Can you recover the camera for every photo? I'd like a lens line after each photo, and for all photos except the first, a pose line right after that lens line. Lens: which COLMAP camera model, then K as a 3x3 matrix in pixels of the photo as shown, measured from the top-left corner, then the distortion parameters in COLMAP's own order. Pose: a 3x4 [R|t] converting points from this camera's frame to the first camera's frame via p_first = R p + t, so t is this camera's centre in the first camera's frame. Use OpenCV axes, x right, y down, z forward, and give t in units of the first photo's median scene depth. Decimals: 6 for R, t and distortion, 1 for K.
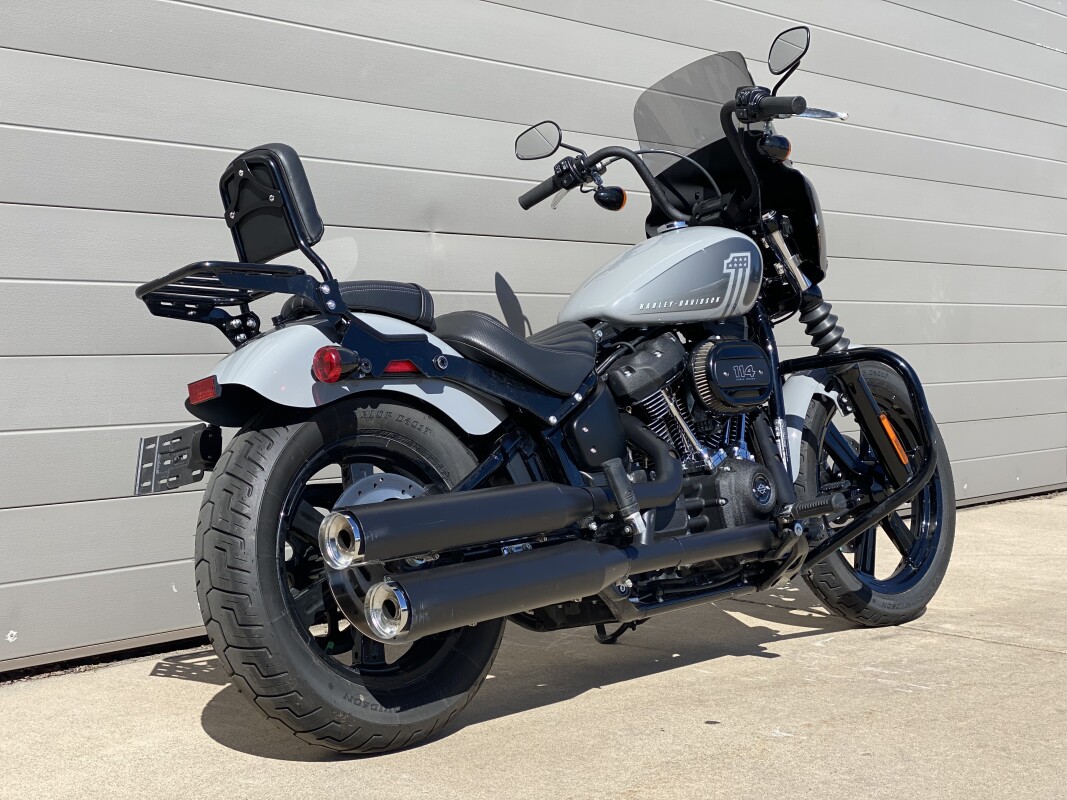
lens RADIAL K [[1649.4, 0, 533.5], [0, 1649.4, 400.0], [0, 0, 1]] dist [0.172791, 0.016178]
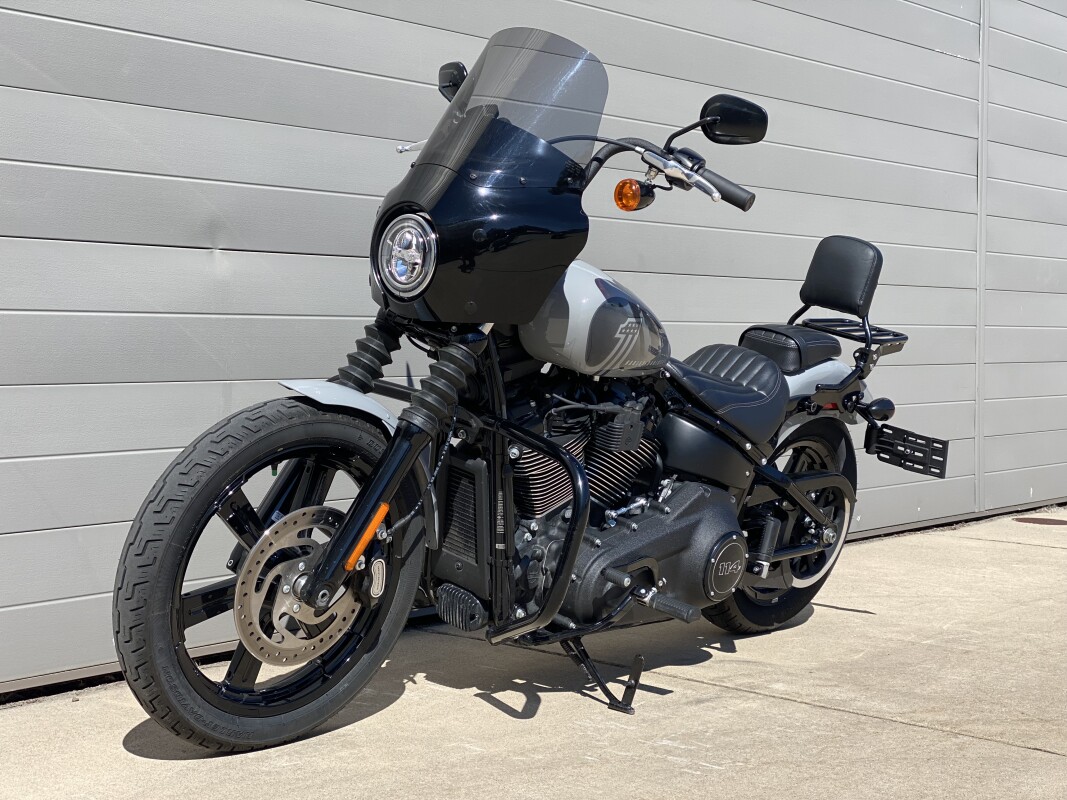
lens RADIAL K [[1556.9, 0, 533.5], [0, 1556.9, 400.0], [0, 0, 1]] dist [0.172552, -0.103511]
pose [[0.999614, -0.009145, -0.026221, 0.114439], [0.008805, 0.999876, -0.013068, -0.005569], [0.026337, 0.012832, 0.999571, 0.129802]]
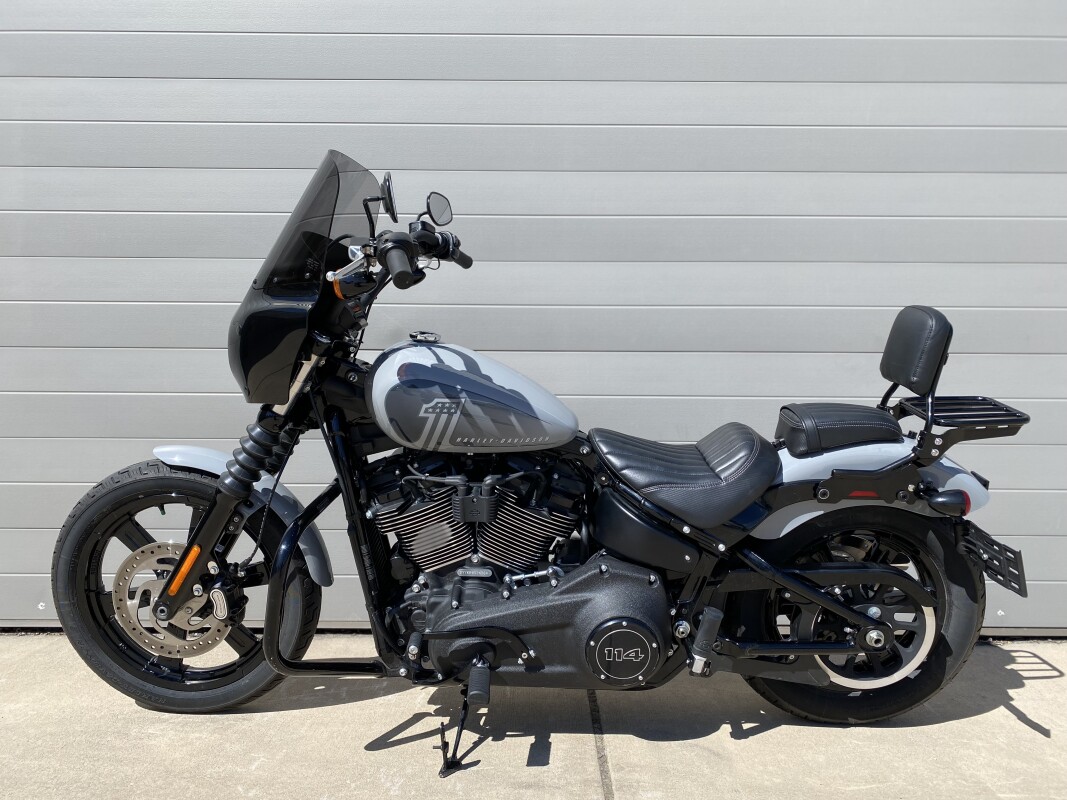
lens RADIAL K [[790.8, 0, 572.1], [0, 790.8, 386.4], [0, 0, 1]] dist [0.140392, -0.305422]
pose [[0.636445, -0.017644, -0.771120, 1.096024], [-0.038444, 0.997770, -0.054560, -0.095568], [0.770363, 0.064370, 0.634347, 1.510687]]
